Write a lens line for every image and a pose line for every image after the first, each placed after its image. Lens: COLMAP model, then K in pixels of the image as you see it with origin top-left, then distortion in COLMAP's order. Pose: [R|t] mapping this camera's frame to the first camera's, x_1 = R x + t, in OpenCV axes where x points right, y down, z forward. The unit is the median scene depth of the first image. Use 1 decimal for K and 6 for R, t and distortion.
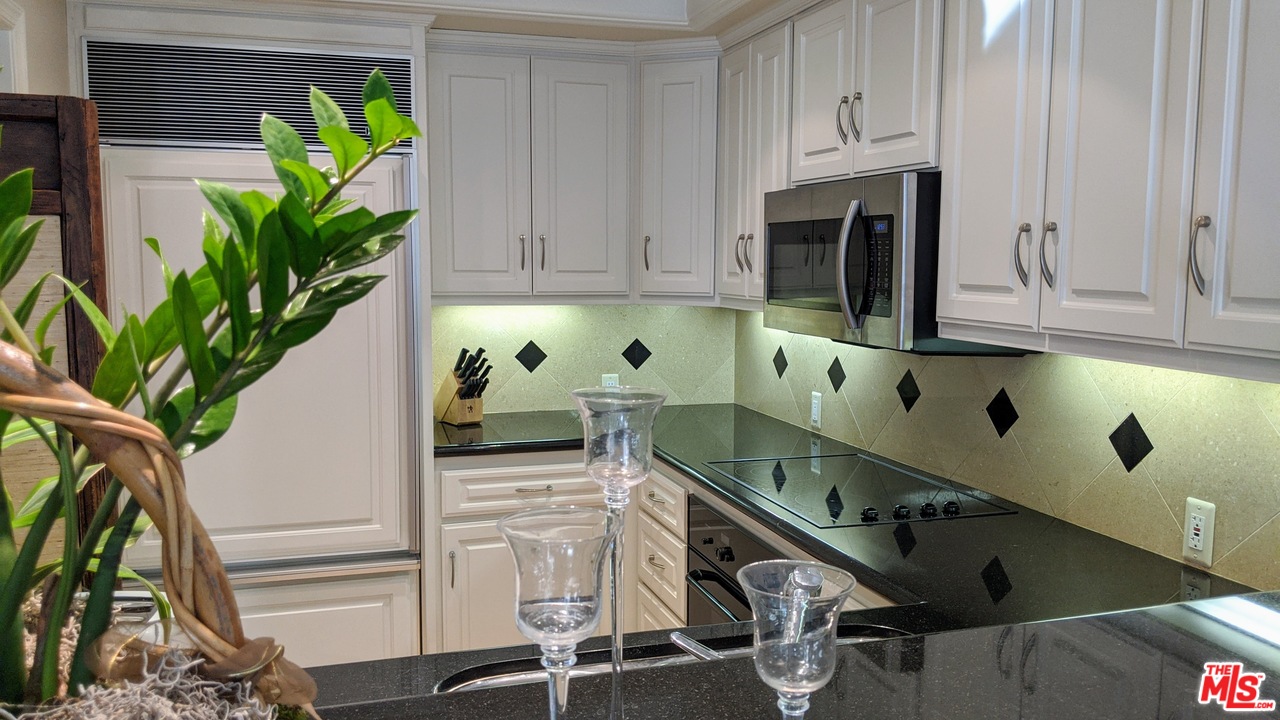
lens RADIAL K [[1026.0, 0, 640.0], [0, 1026.0, 360.0], [0, 0, 1]] dist [0.130390, -0.232338]
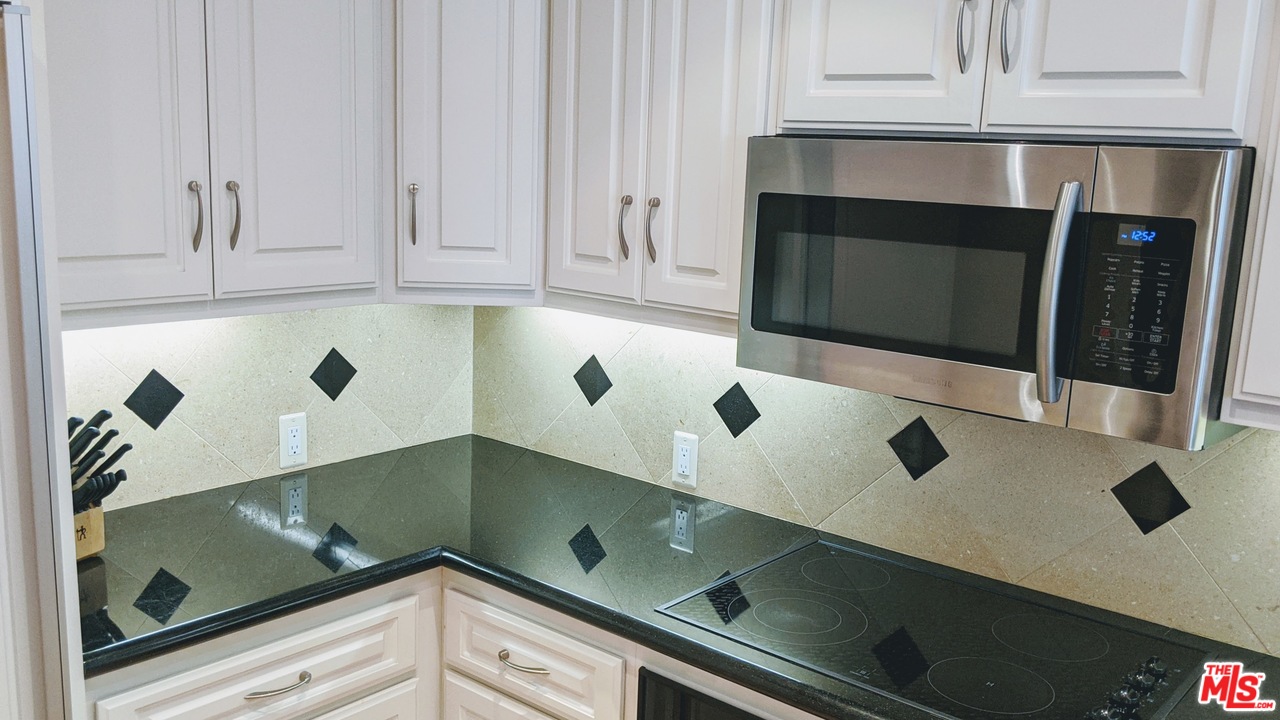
lens RADIAL K [[1122.3, 0, 640.0], [0, 1122.3, 360.0], [0, 0, 1]] dist [0.278931, -0.567059]
pose [[0.834835, -0.064395, 0.546720, -0.247899], [0.015004, 0.995428, 0.094334, -0.085003], [-0.550295, -0.070551, 0.831984, 0.419246]]
